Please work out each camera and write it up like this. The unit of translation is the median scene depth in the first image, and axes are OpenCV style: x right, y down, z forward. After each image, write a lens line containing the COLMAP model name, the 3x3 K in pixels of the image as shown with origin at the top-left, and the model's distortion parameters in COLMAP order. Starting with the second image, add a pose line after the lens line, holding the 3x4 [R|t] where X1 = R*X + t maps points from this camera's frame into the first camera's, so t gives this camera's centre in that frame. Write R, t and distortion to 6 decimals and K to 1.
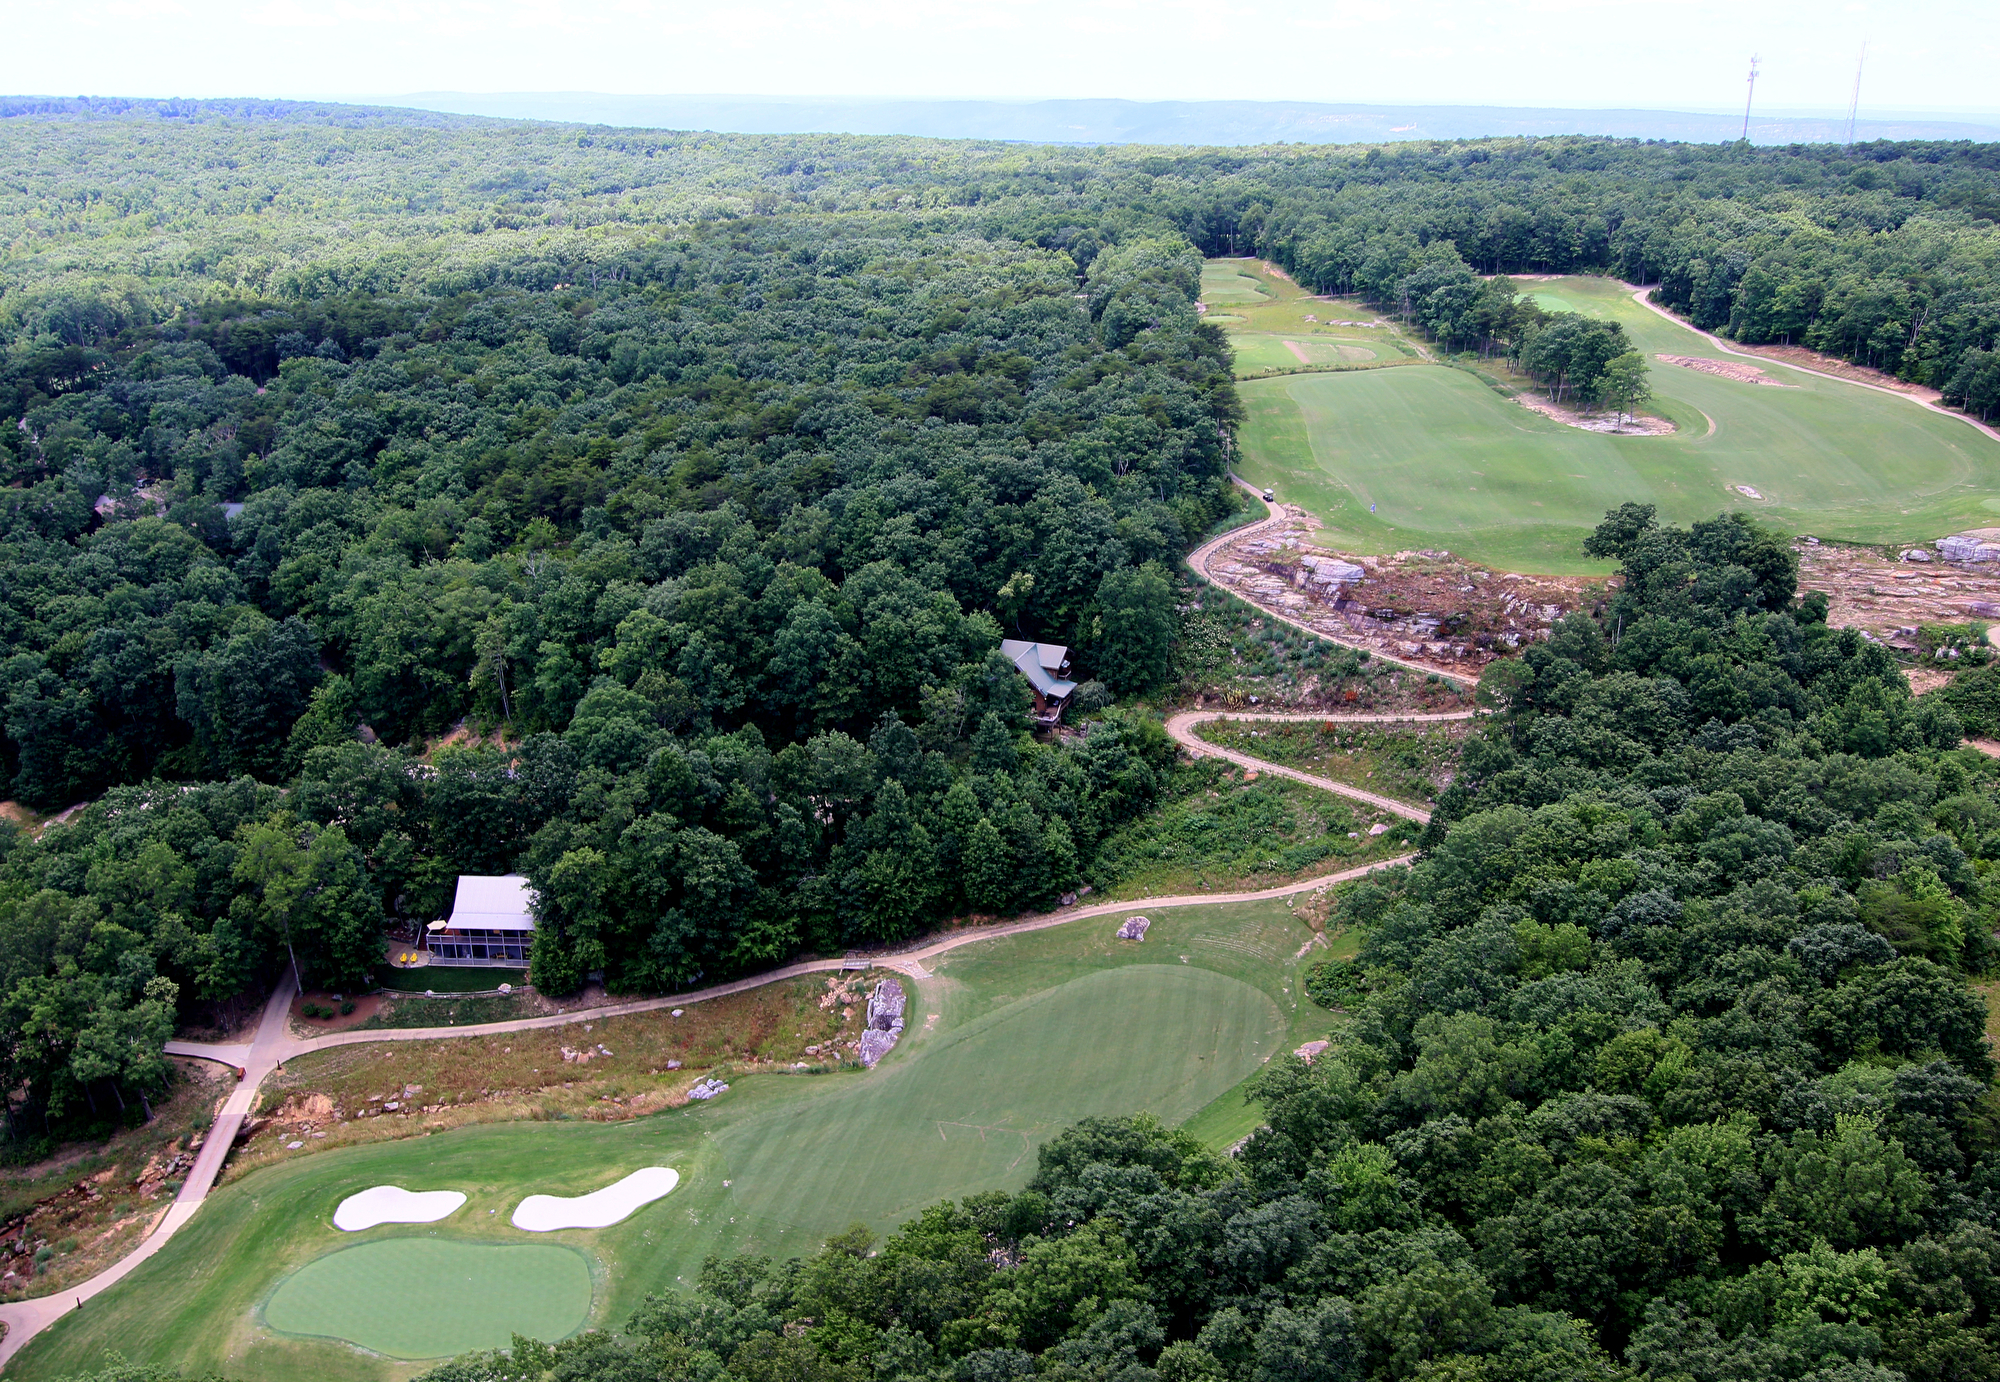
lens RADIAL K [[1642.2, 0, 1031.0], [0, 1642.2, 686.5], [0, 0, 1]] dist [-0.016002, 0.003405]
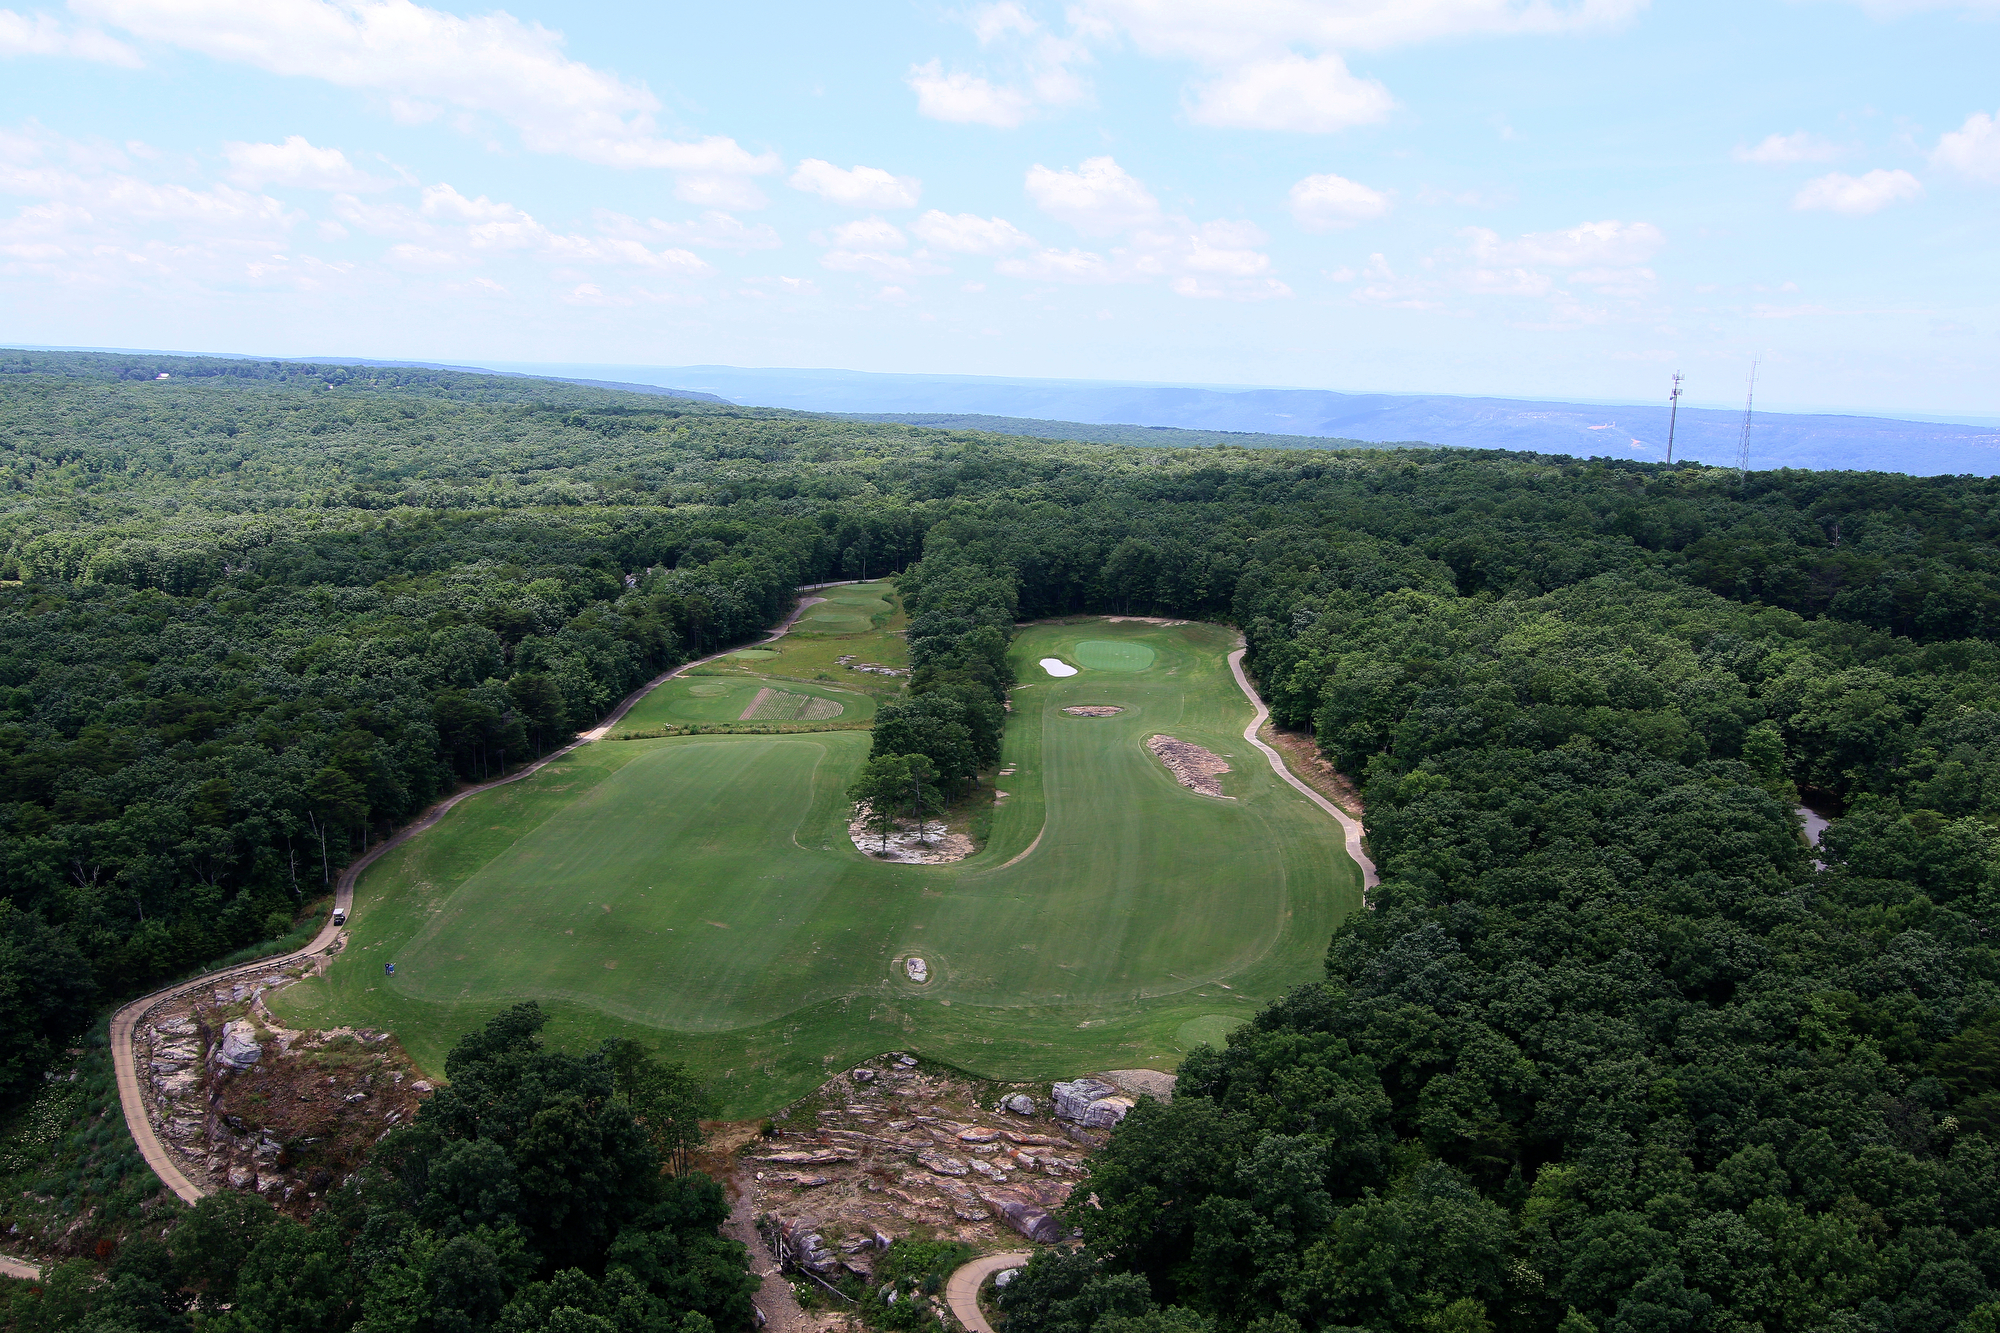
lens RADIAL K [[1610.4, 0, 1000.0], [0, 1610.4, 666.5], [0, 0, 1]] dist [-0.003702, -0.001021]
pose [[0.986809, 0.055374, -0.152126, 0.623109], [-0.080339, 0.983314, -0.163214, -0.148326], [0.140550, 0.173283, 0.974792, 0.316020]]
